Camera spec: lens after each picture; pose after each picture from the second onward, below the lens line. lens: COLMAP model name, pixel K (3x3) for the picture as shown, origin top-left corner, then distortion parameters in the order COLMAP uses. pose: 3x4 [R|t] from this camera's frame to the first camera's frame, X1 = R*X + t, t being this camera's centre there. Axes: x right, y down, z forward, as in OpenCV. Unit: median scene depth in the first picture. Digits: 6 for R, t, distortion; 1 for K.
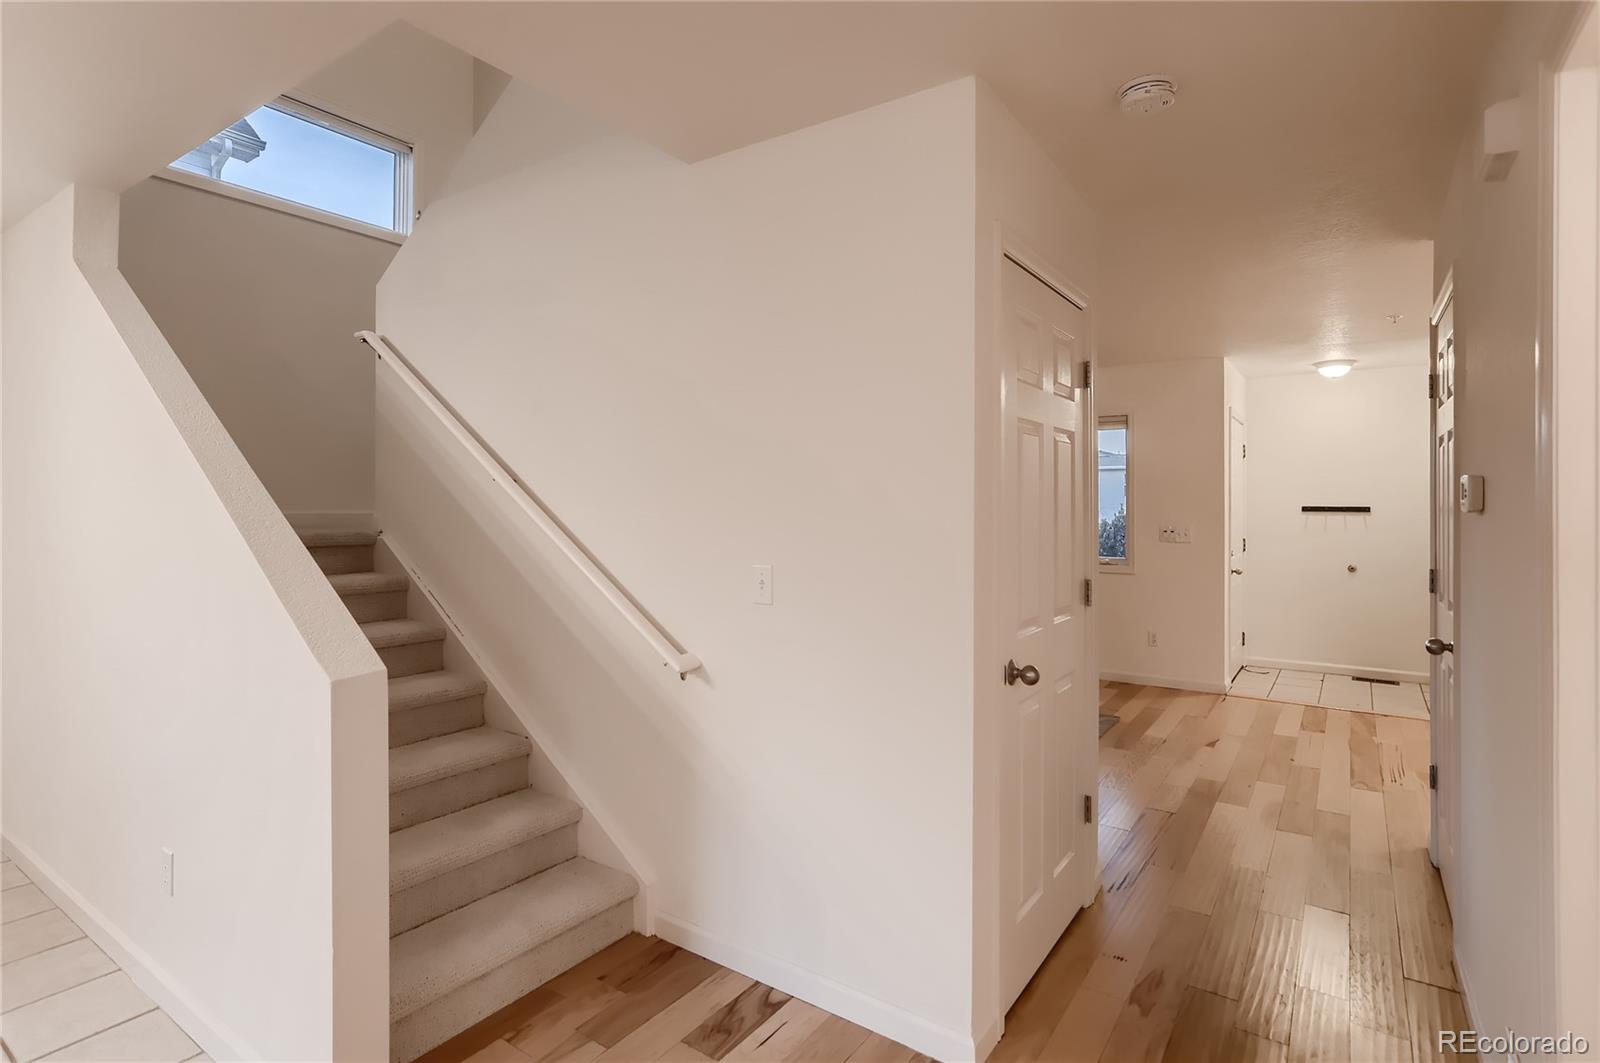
lens RADIAL K [[776.3, 0, 796.8], [0, 776.3, 517.3], [0, 0, 1]] dist [-0.030724, 0.018421]
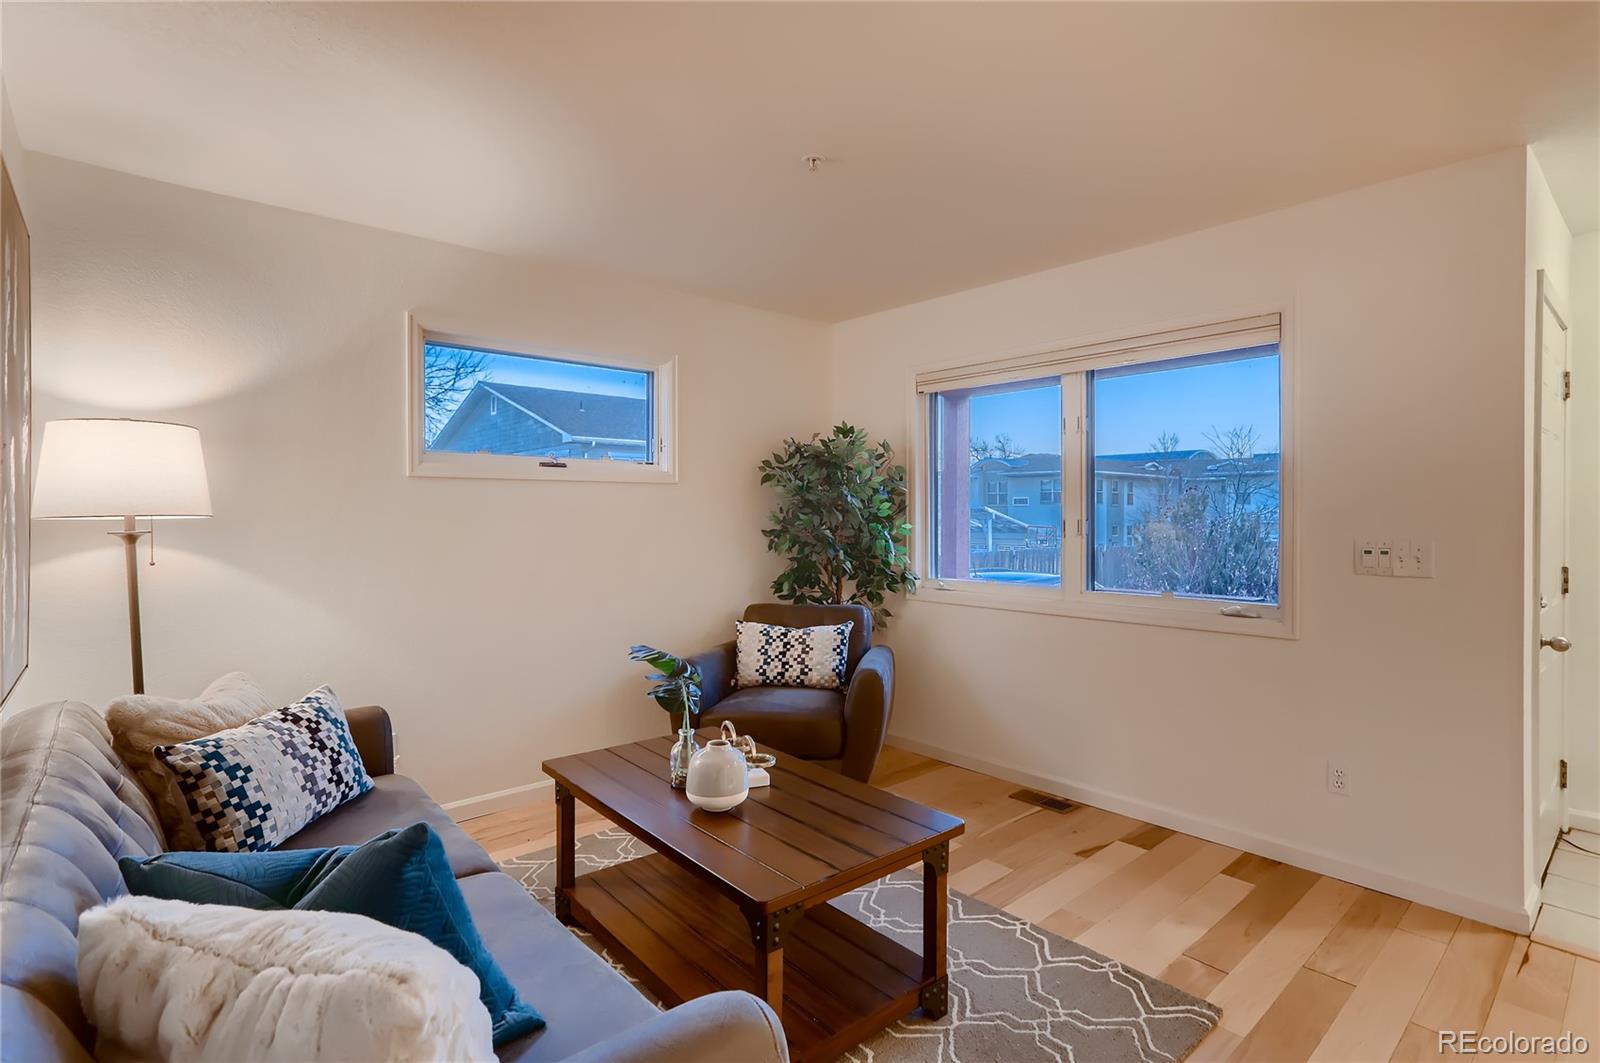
lens RADIAL K [[776.3, 0, 798.0], [0, 776.3, 523.5], [0, 0, 1]] dist [-0.030724, 0.018421]
pose [[0.974172, 0.006771, -0.225708, 0.240266], [-0.006143, 0.999975, 0.003483, 0.001799], [0.225726, -0.002006, 0.974189, 0.461399]]
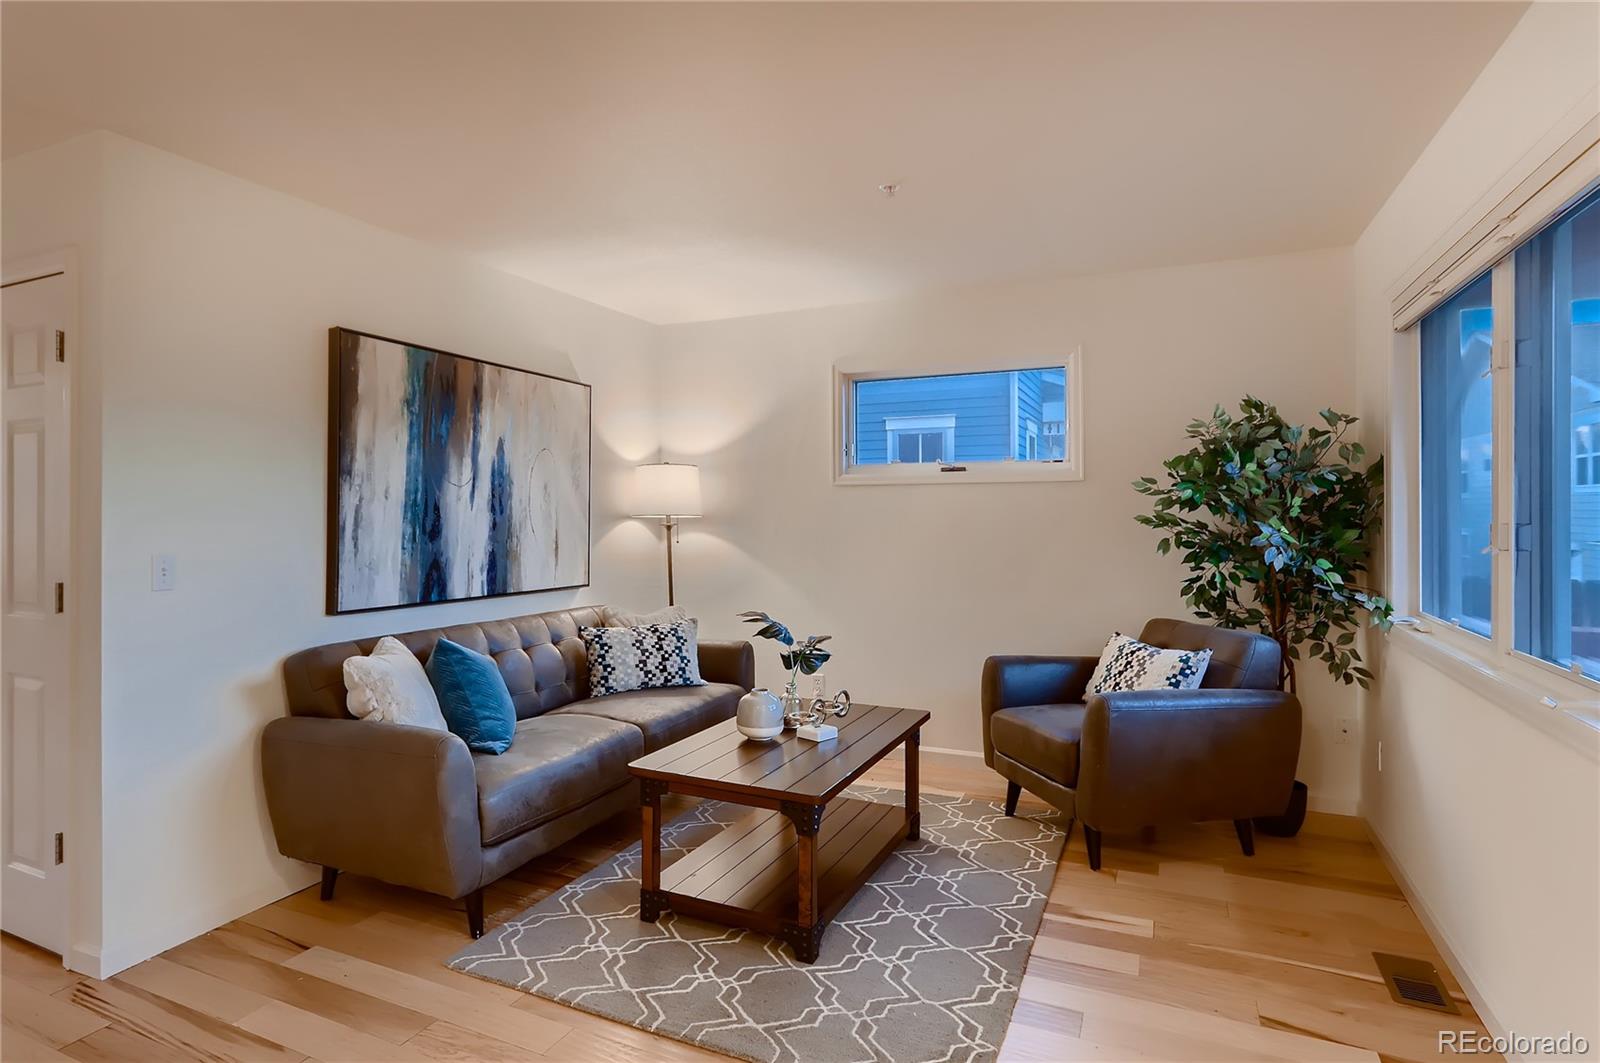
lens RADIAL K [[870.7, 0, 731.7], [0, 870.7, 515.2], [0, 0, 1]] dist [-0.034256, 0.021591]
pose [[0.158969, 0.006258, -0.987264, 0.643094], [-0.006791, 0.999963, 0.005245, -0.003611], [0.987260, 0.005871, 0.159005, 0.700274]]
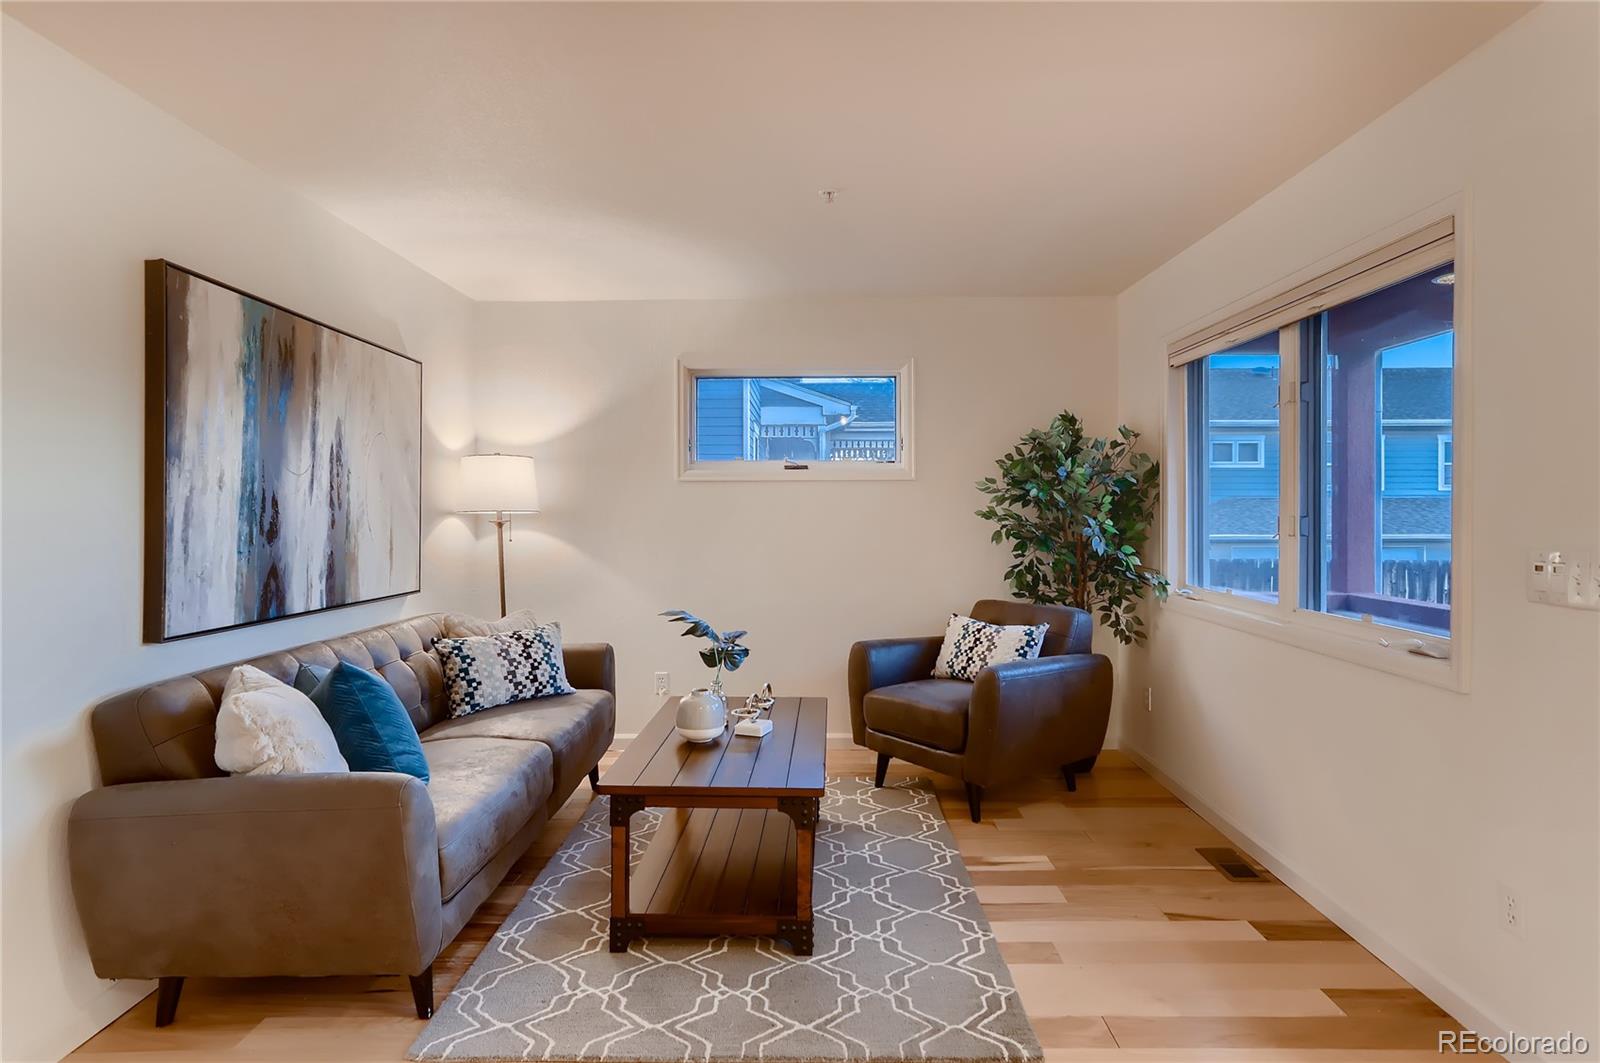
lens RADIAL K [[858.8, 0, 800.9], [0, 858.8, 516.6], [0, 0, 1]] dist [-0.025804, 0.018400]
pose [[0.574673, 0.010794, -0.818312, 0.572059], [-0.008159, 0.999939, 0.007459, -0.001614], [0.818342, 0.002390, 0.574726, 0.558901]]
